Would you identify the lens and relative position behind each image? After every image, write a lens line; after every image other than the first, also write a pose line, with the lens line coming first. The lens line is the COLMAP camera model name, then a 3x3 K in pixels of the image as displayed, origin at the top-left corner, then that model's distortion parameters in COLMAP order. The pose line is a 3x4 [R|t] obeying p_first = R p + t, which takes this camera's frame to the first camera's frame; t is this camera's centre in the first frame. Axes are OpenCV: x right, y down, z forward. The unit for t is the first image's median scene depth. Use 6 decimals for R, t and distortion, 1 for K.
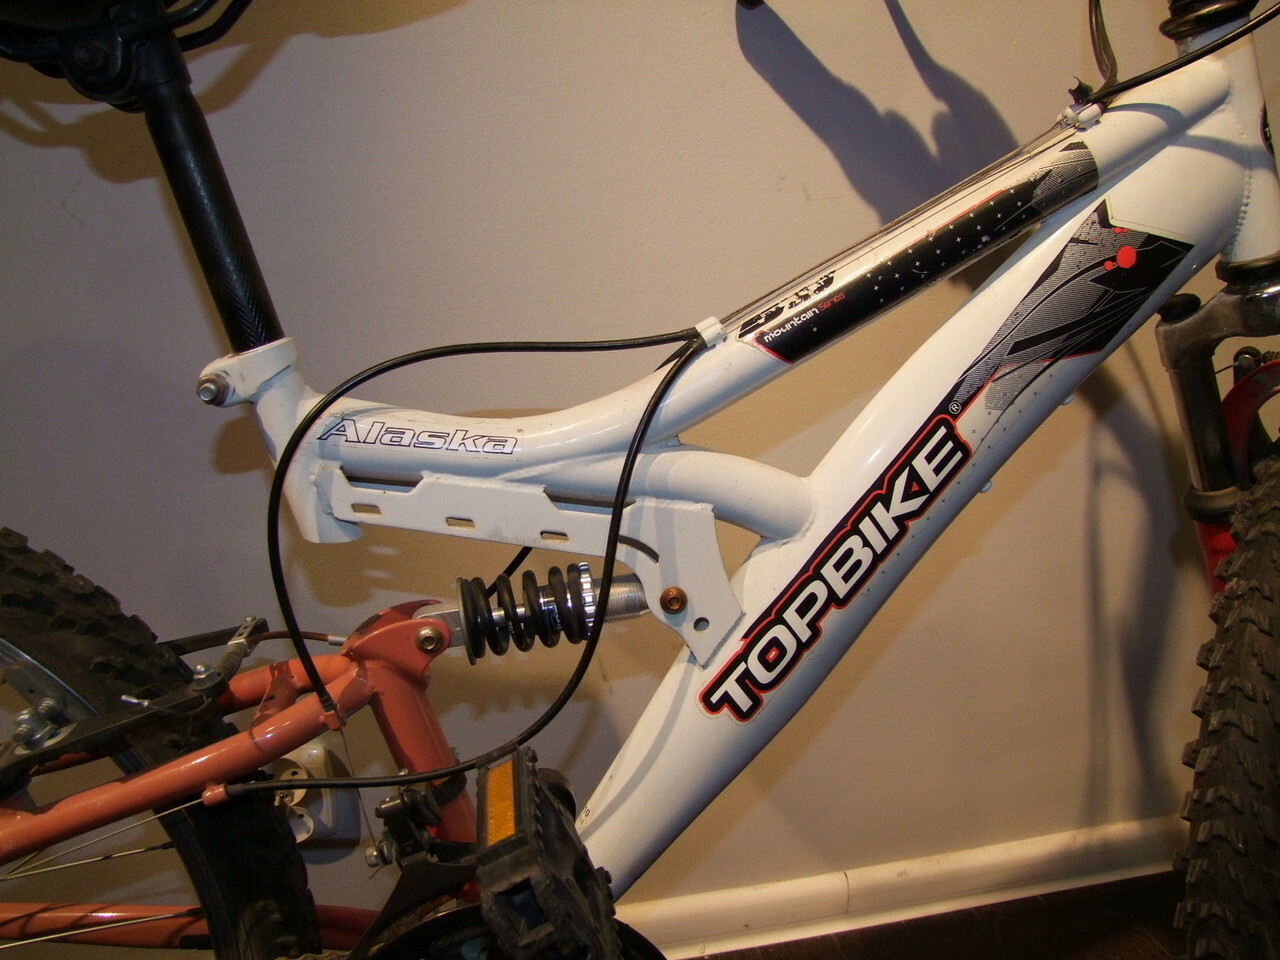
lens RADIAL K [[1082.0, 0, 640.0], [0, 1082.0, 480.0], [0, 0, 1]] dist [-0.172742, 0.181535]
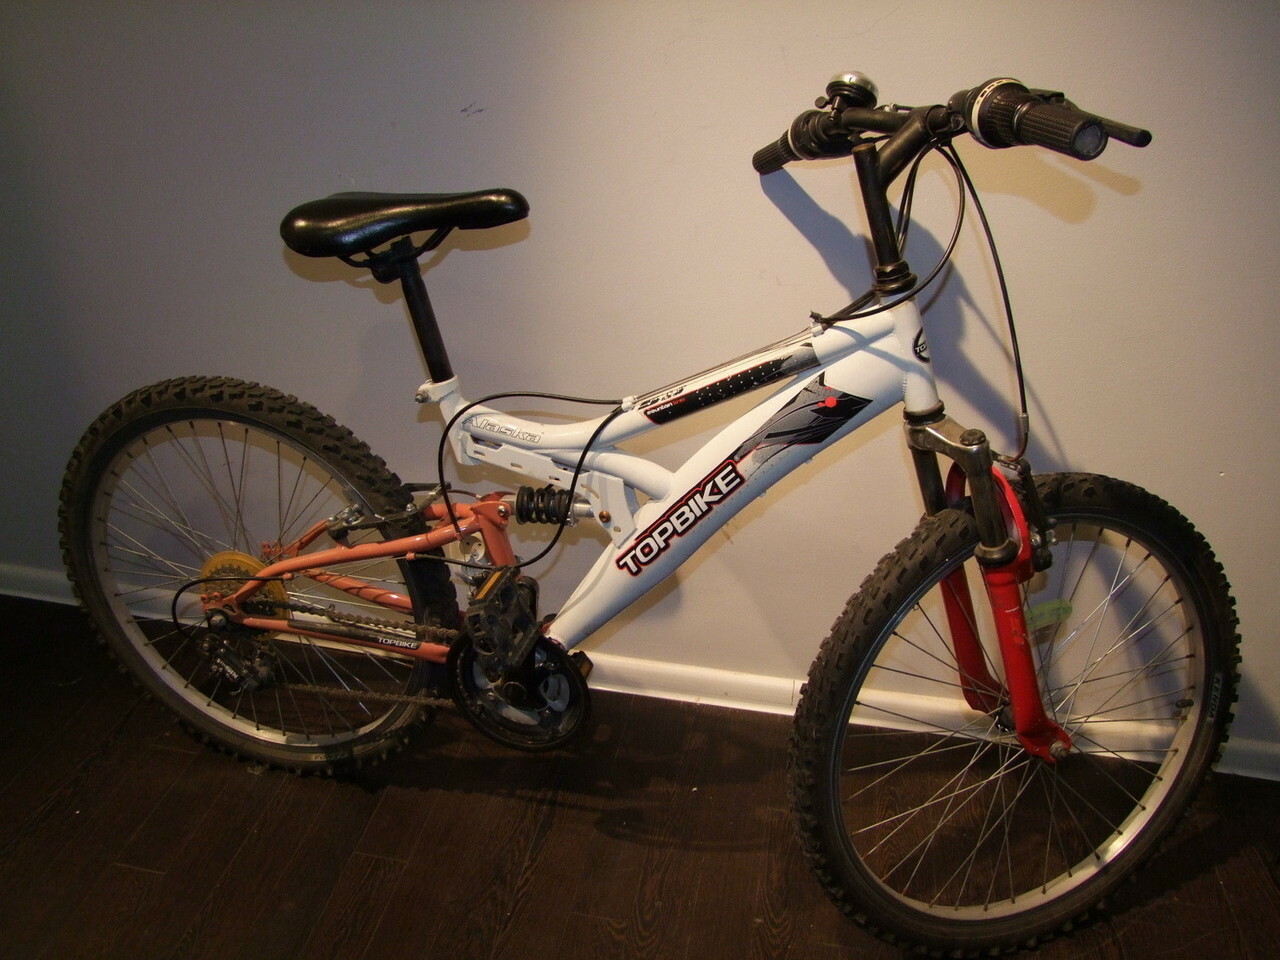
lens RADIAL K [[1082.0, 0, 640.0], [0, 1082.0, 480.0], [0, 0, 1]] dist [-0.172742, 0.181535]
pose [[0.916352, 0.205034, -0.343889, 0.852181], [-0.127689, 0.963731, 0.234346, -0.493629], [0.379466, -0.170832, 0.909298, -0.980620]]
